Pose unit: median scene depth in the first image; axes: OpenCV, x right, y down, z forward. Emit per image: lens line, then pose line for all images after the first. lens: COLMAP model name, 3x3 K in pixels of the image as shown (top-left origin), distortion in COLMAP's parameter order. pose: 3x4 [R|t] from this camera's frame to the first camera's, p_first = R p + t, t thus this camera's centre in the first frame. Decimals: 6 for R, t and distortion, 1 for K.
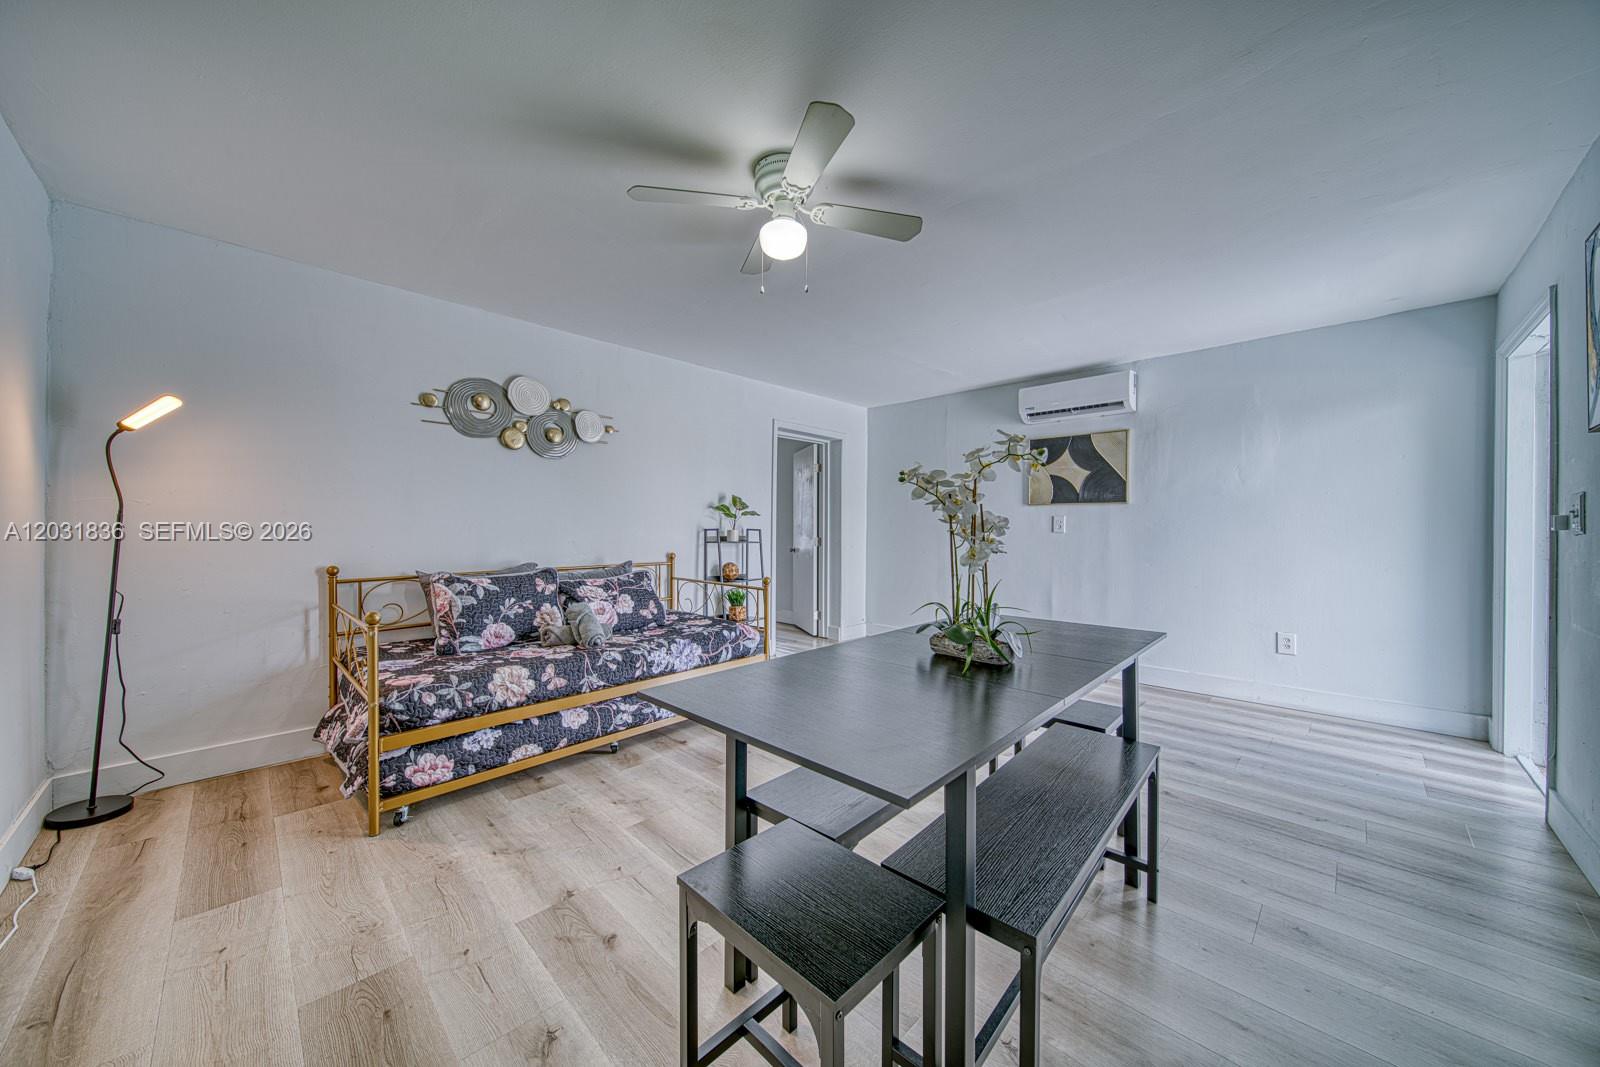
lens RADIAL K [[573.9, 0, 797.6], [0, 573.9, 529.5], [0, 0, 1]] dist [-0.002732, -0.000419]
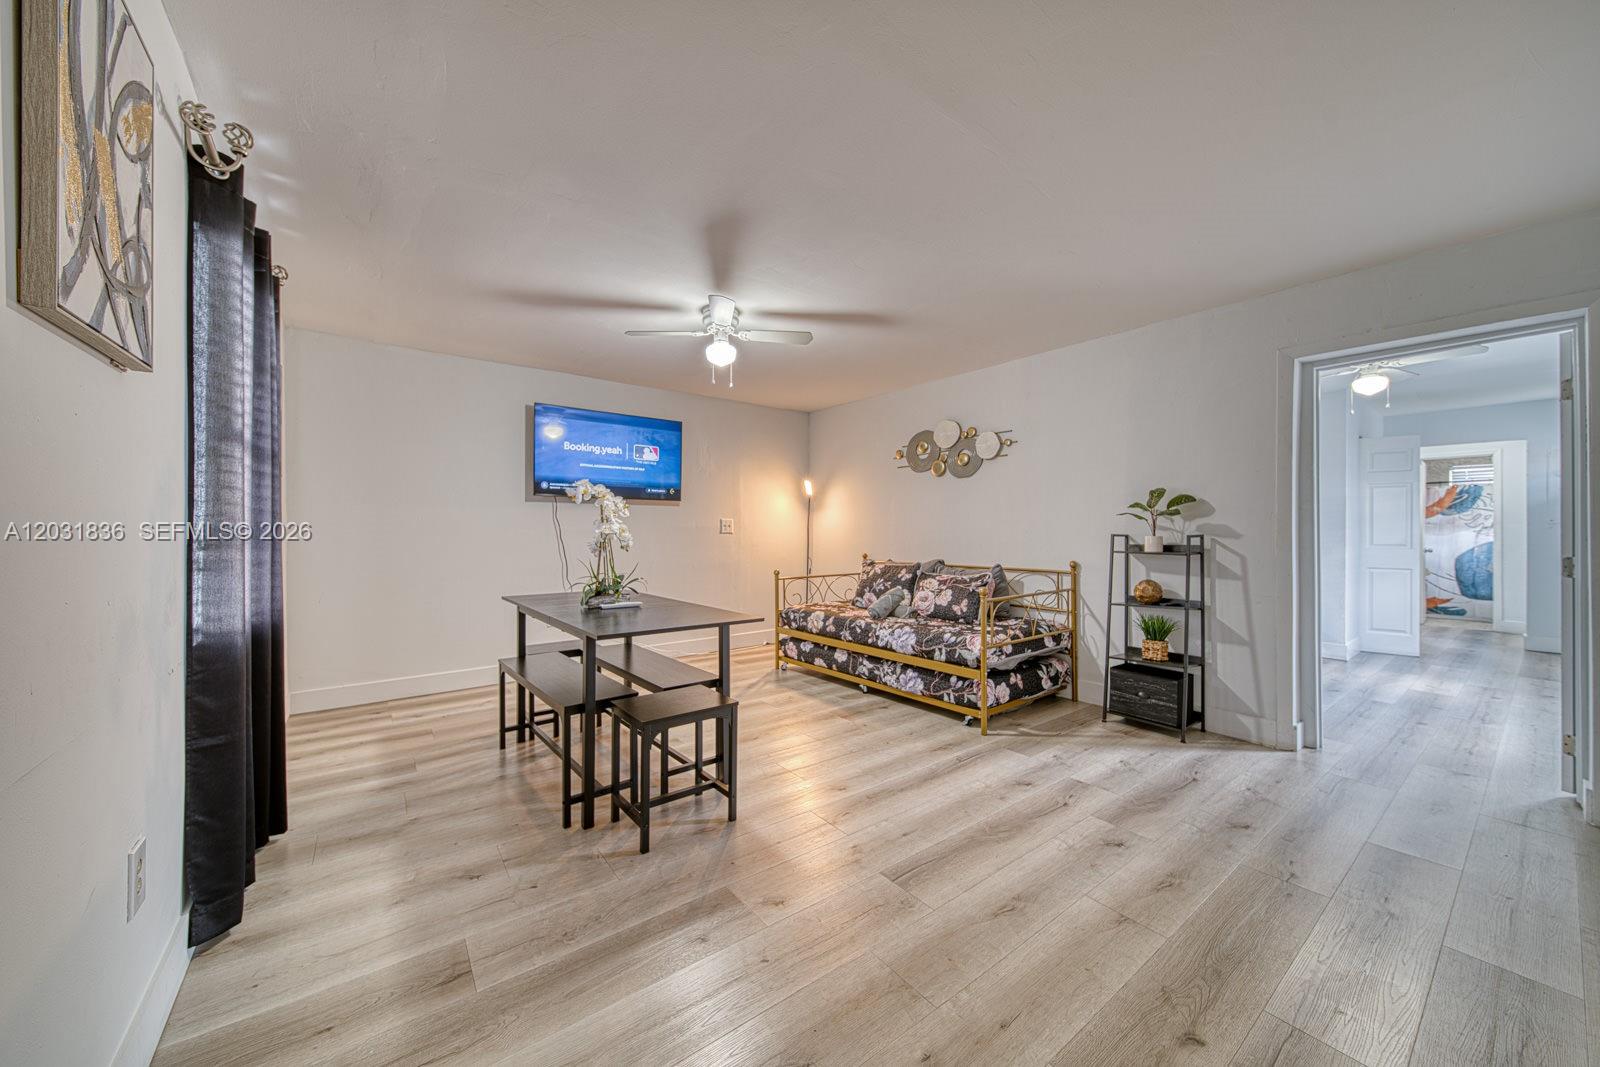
lens RADIAL K [[573.9, 0, 797.6], [0, 573.9, 529.5], [0, 0, 1]] dist [-0.002732, -0.000419]
pose [[-0.129636, -0.003111, -0.991557, 1.094133], [-0.009200, 0.999956, -0.001934, -0.007427], [0.991519, 0.008871, -0.129659, 1.012969]]
